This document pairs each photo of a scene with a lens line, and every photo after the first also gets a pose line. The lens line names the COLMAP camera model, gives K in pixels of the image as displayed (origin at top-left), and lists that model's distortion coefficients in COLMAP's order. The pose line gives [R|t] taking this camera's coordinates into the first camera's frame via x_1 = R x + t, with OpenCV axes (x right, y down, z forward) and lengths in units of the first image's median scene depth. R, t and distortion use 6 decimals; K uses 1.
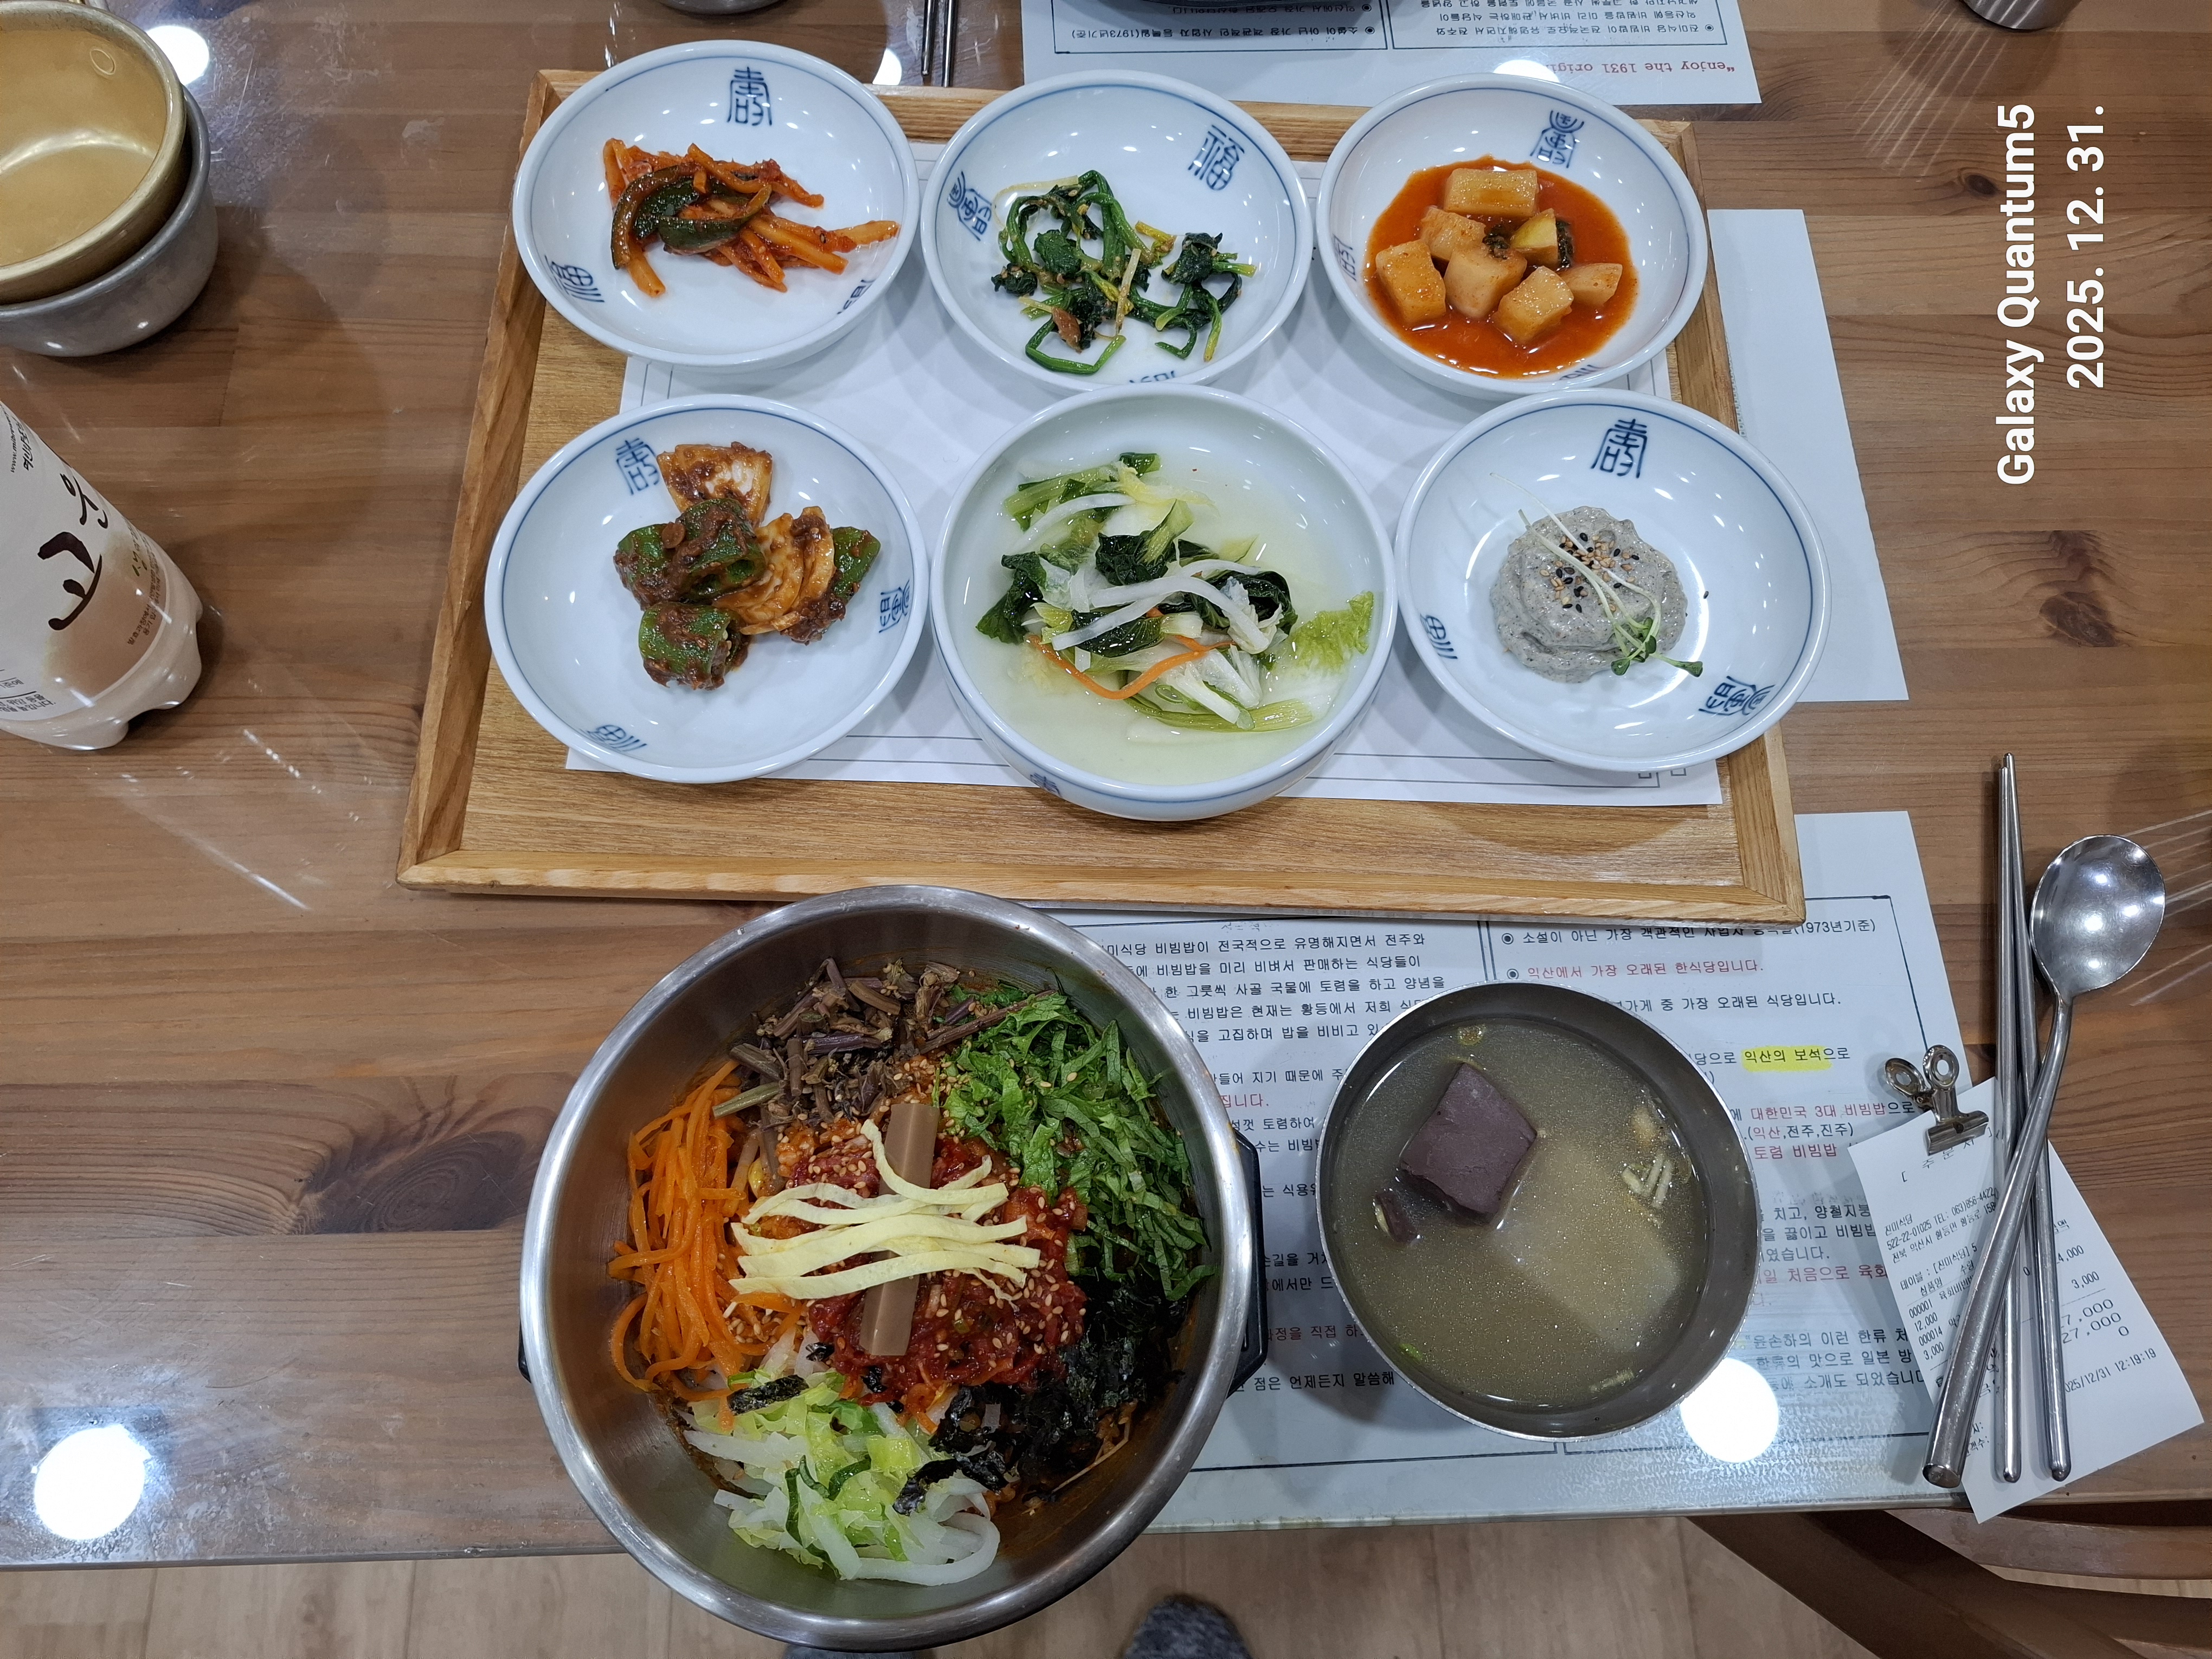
lens RADIAL K [[1463.7, 0, 1109.9], [0, 1463.7, 822.8], [0, 0, 1]] dist [0.165976, -0.342972]
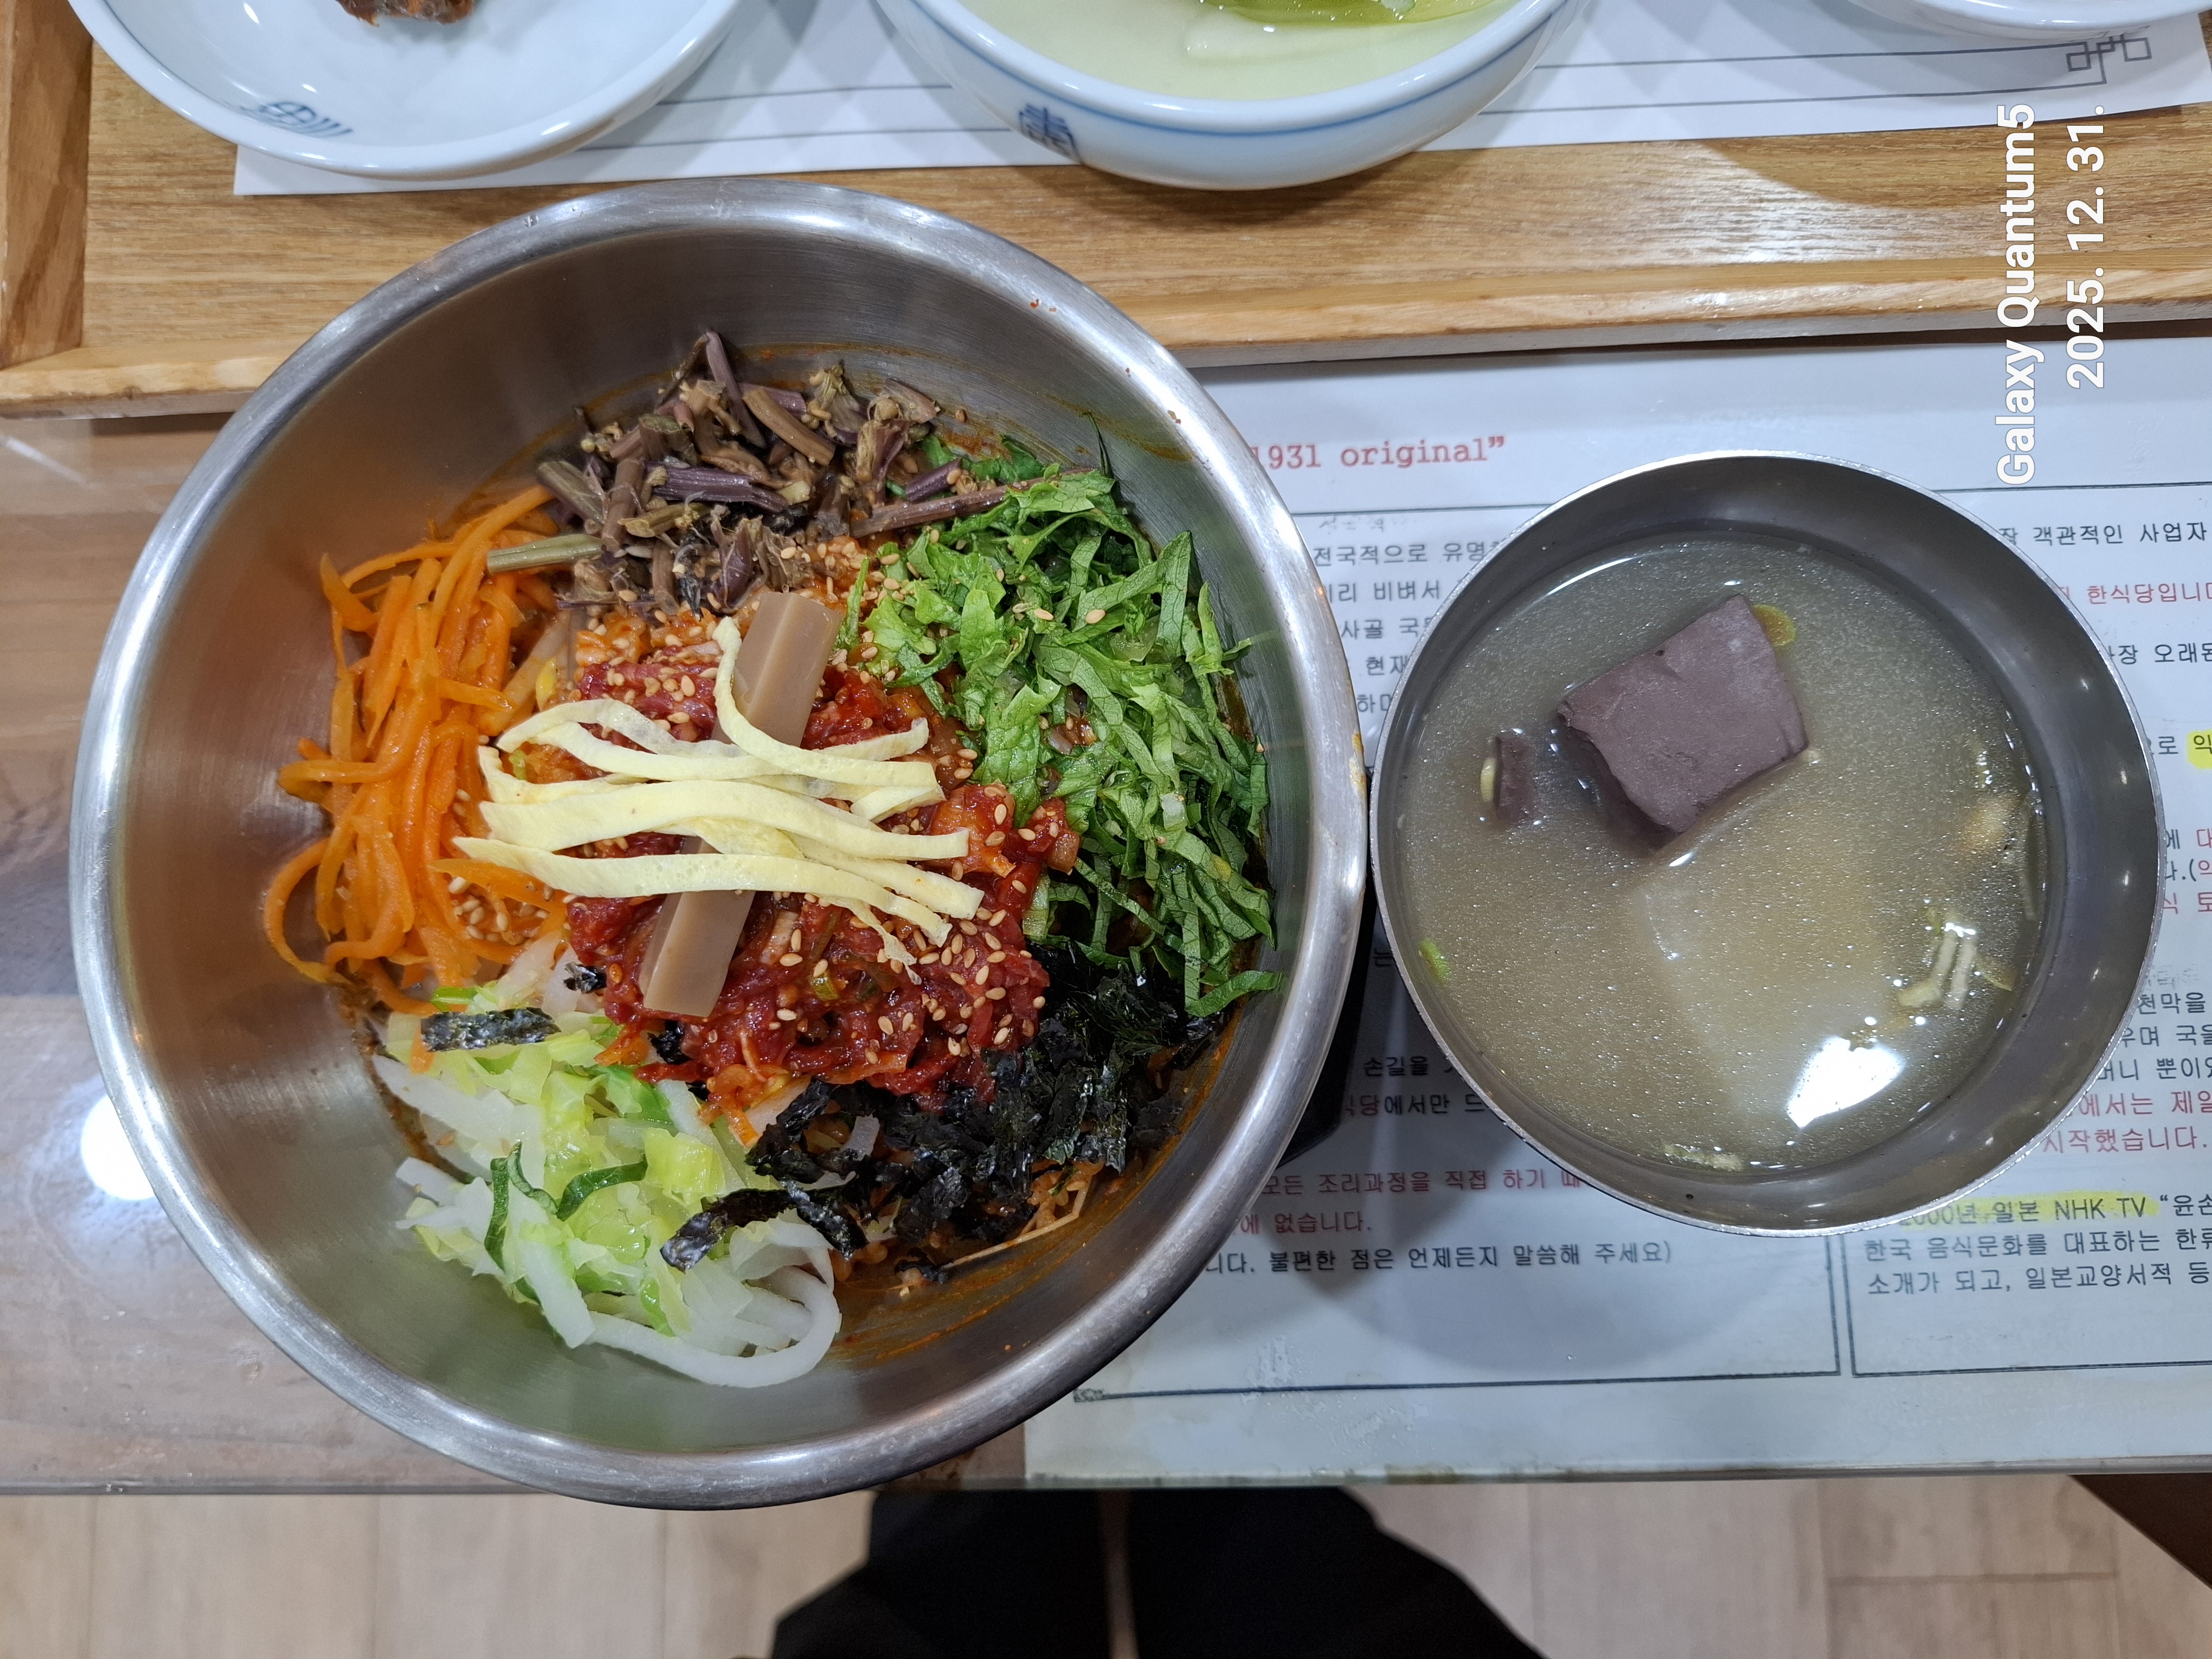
lens RADIAL K [[1463.7, 0, 1109.9], [0, 1463.7, 822.8], [0, 0, 1]] dist [0.165976, -0.342972]
pose [[0.980049, 0.189748, -0.059167, 0.029143], [-0.171787, 0.958381, 0.228025, 0.123768], [0.099972, -0.213312, 0.971856, 0.453138]]
